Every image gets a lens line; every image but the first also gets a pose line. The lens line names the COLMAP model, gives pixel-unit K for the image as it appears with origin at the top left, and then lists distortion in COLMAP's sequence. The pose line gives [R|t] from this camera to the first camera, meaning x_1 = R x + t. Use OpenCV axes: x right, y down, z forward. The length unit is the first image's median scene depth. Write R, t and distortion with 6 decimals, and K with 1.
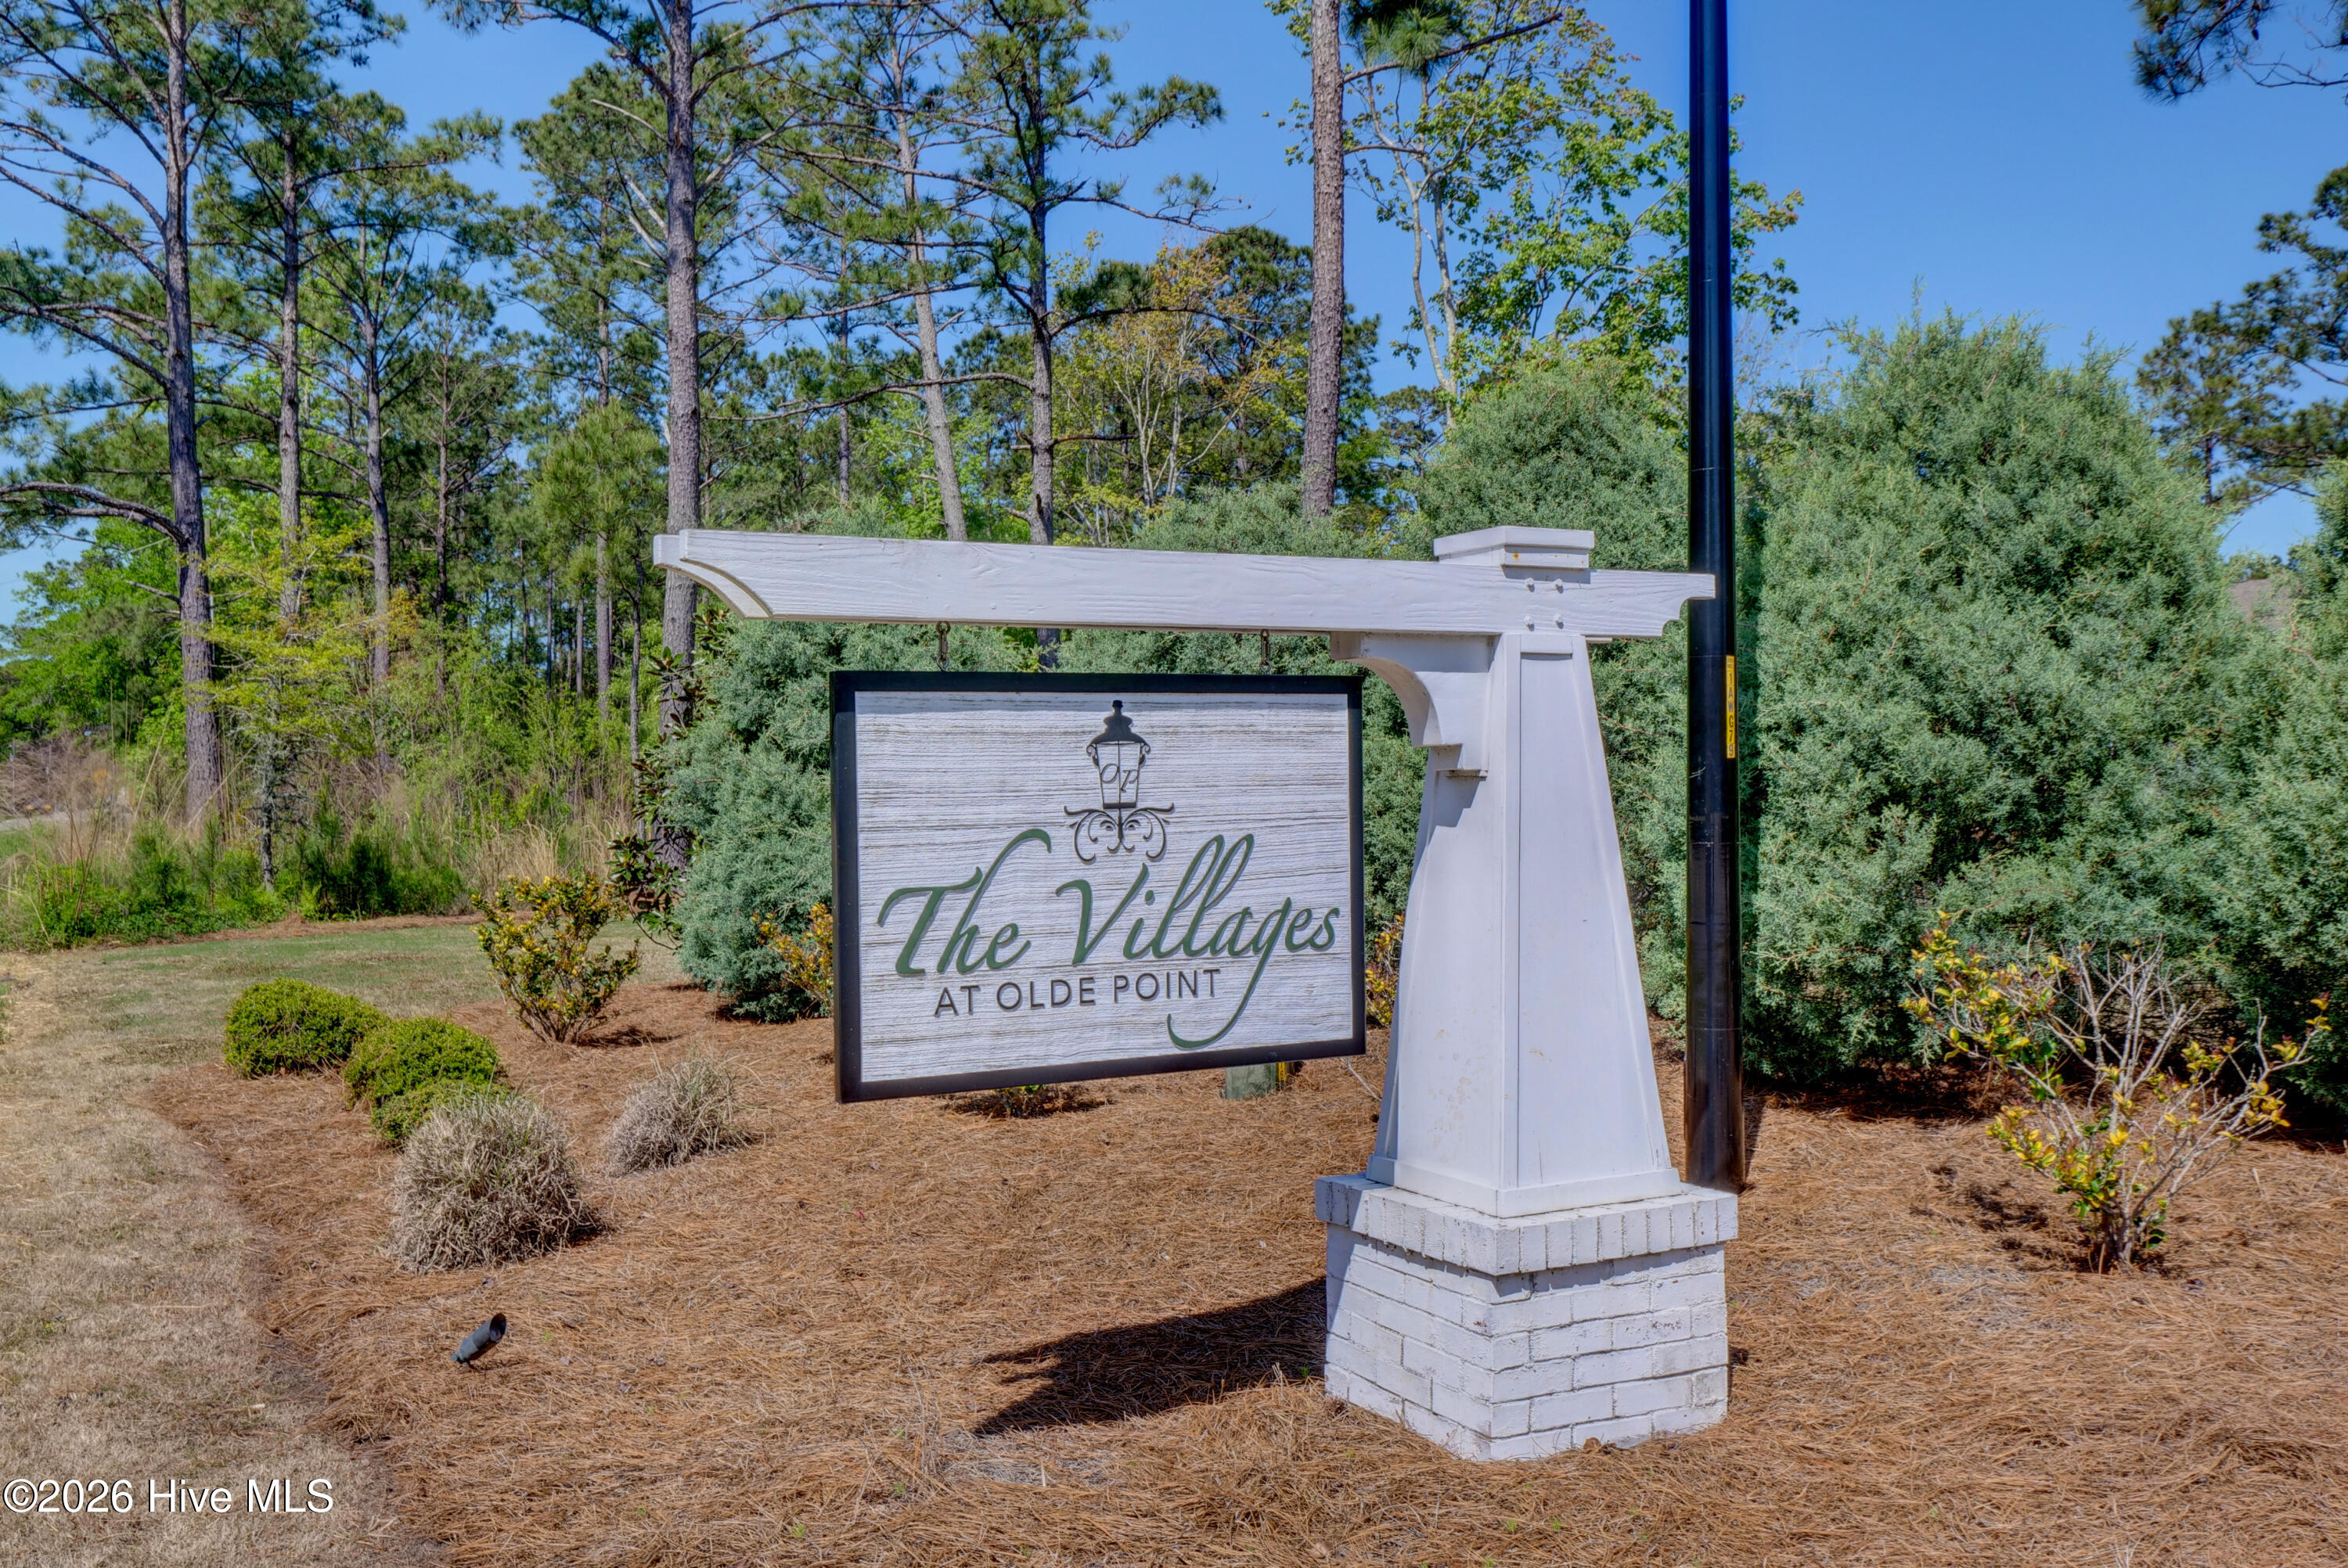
lens RADIAL K [[2091.9, 0, 1174.3], [0, 2091.9, 796.8], [0, 0, 1]] dist [0.044458, -0.109863]
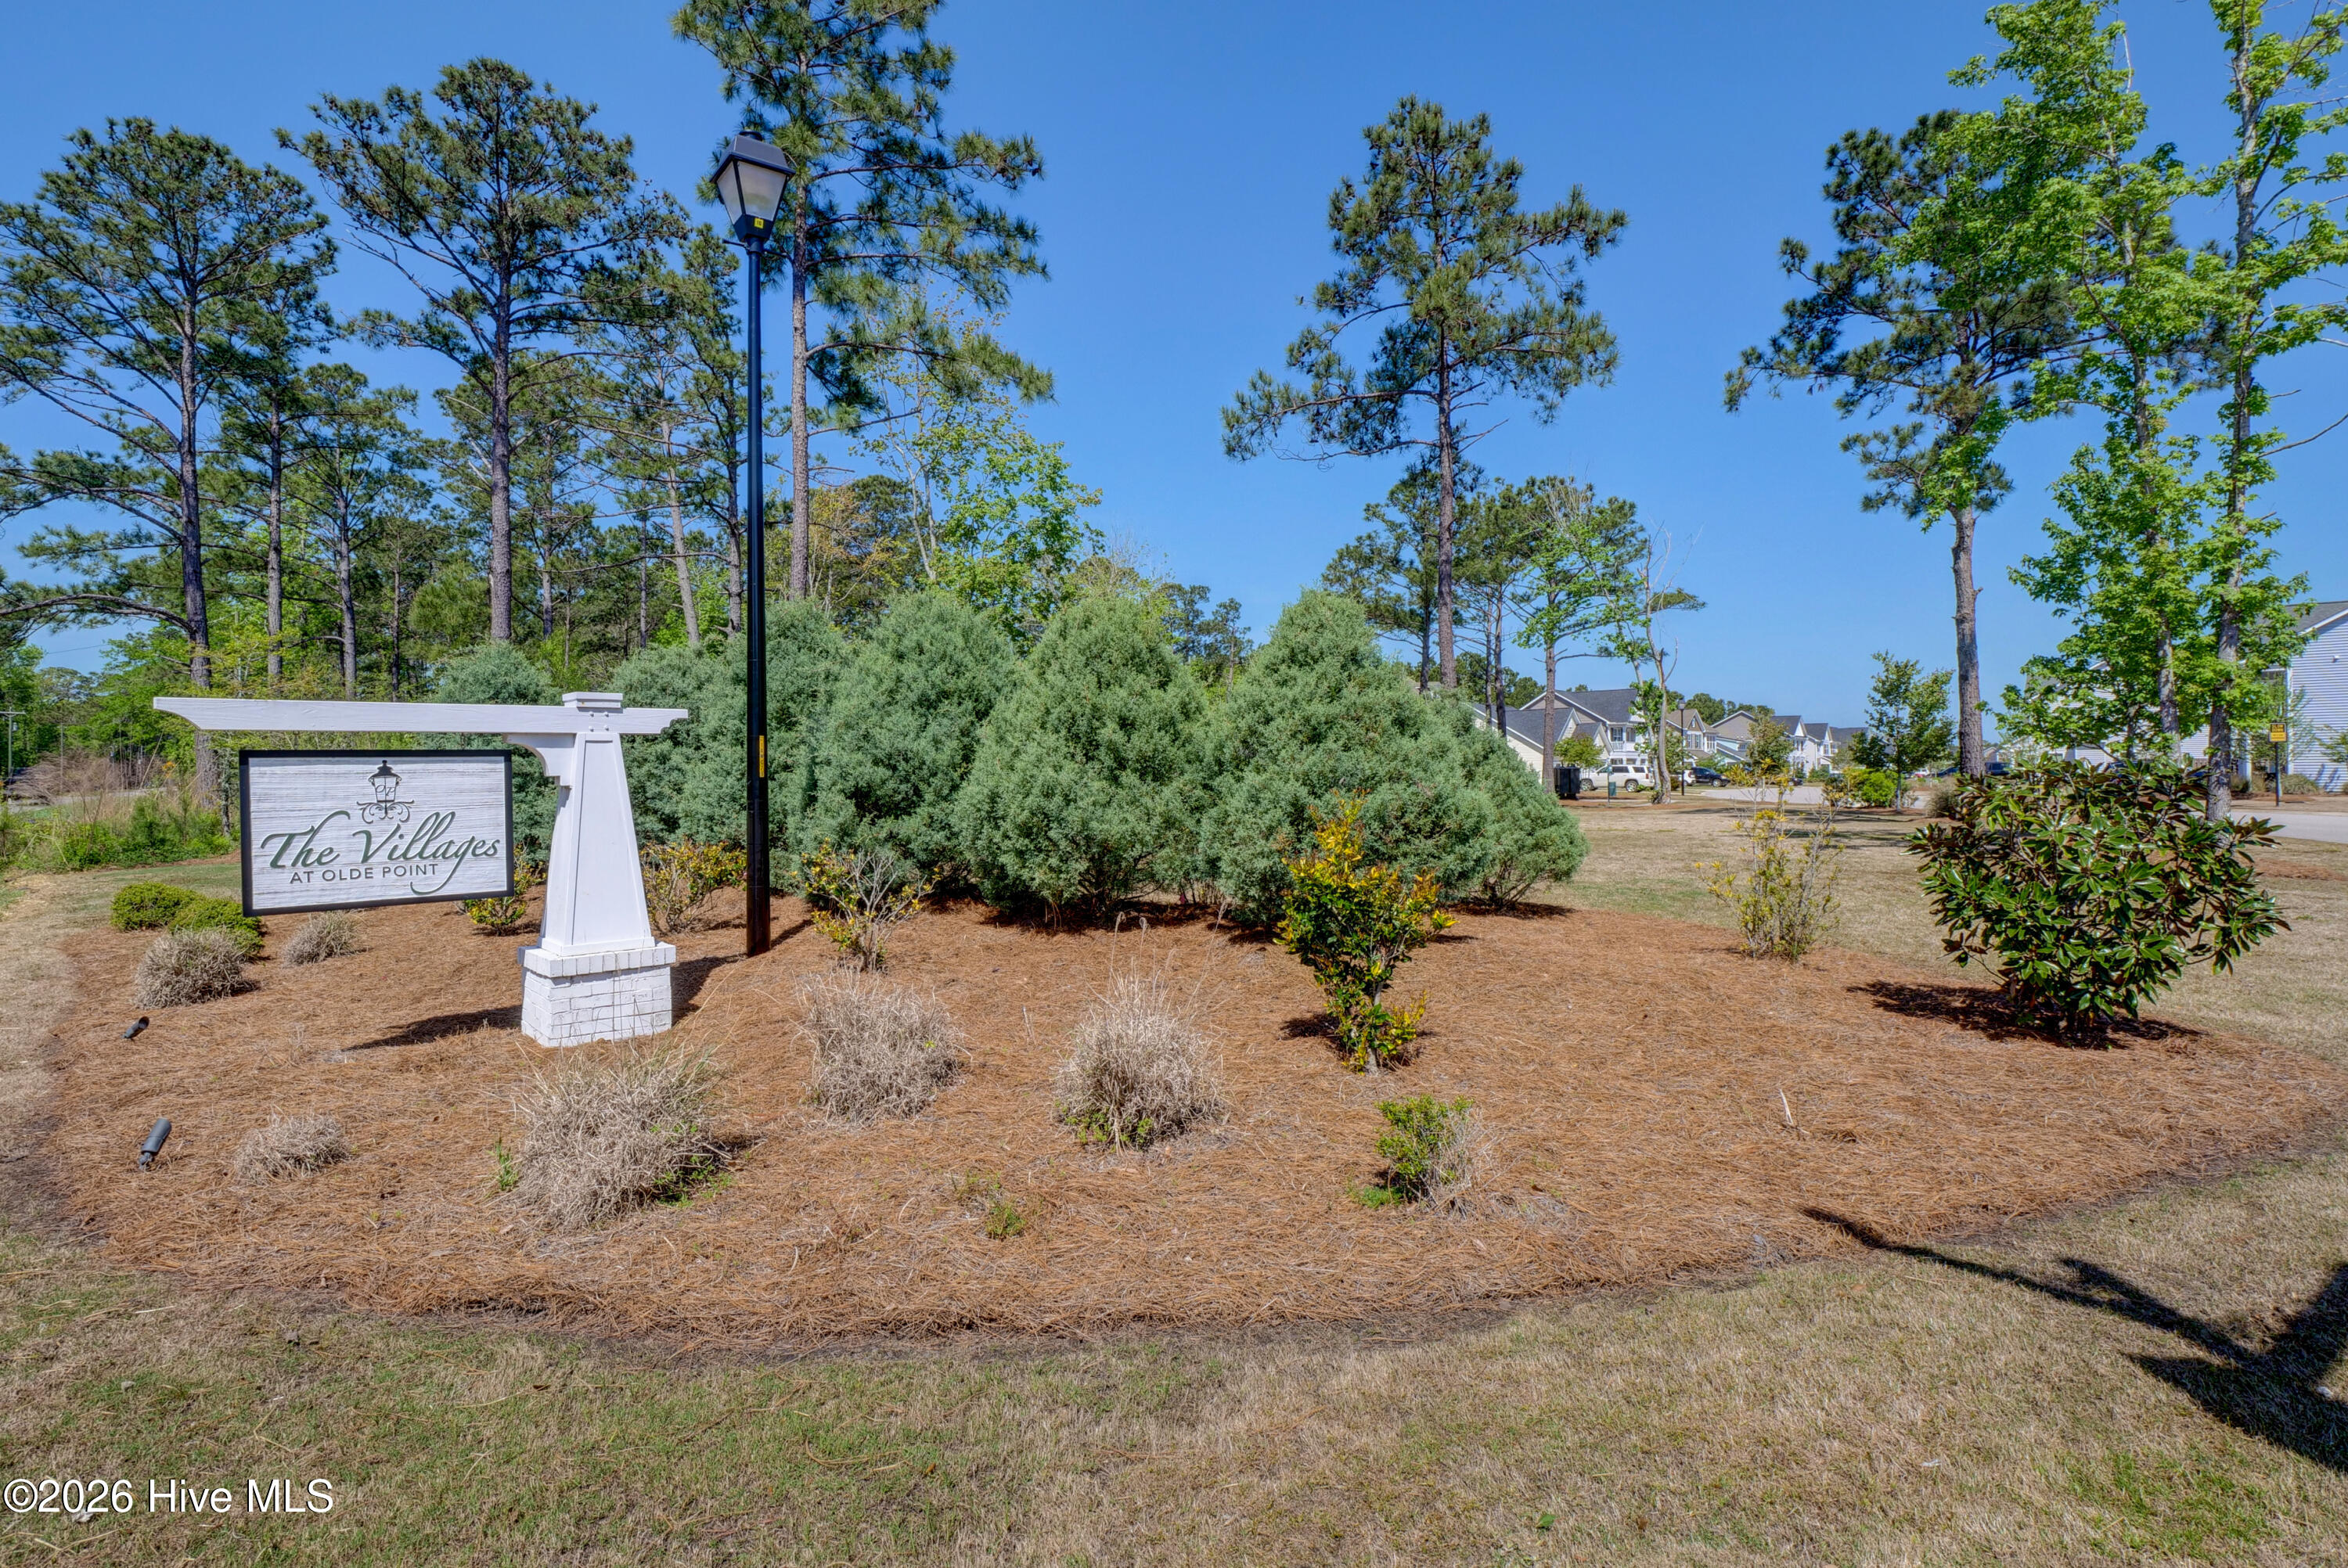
lens RADIAL K [[1132.7, 0, 1174.0], [0, 1132.7, 784.0], [0, 0, 1]] dist [-0.003804, -0.007375]
pose [[0.969535, -0.001206, 0.244948, 0.093730], [-0.000090, 0.999986, 0.005278, -0.003978], [-0.244951, -0.005139, 0.969522, -0.095662]]
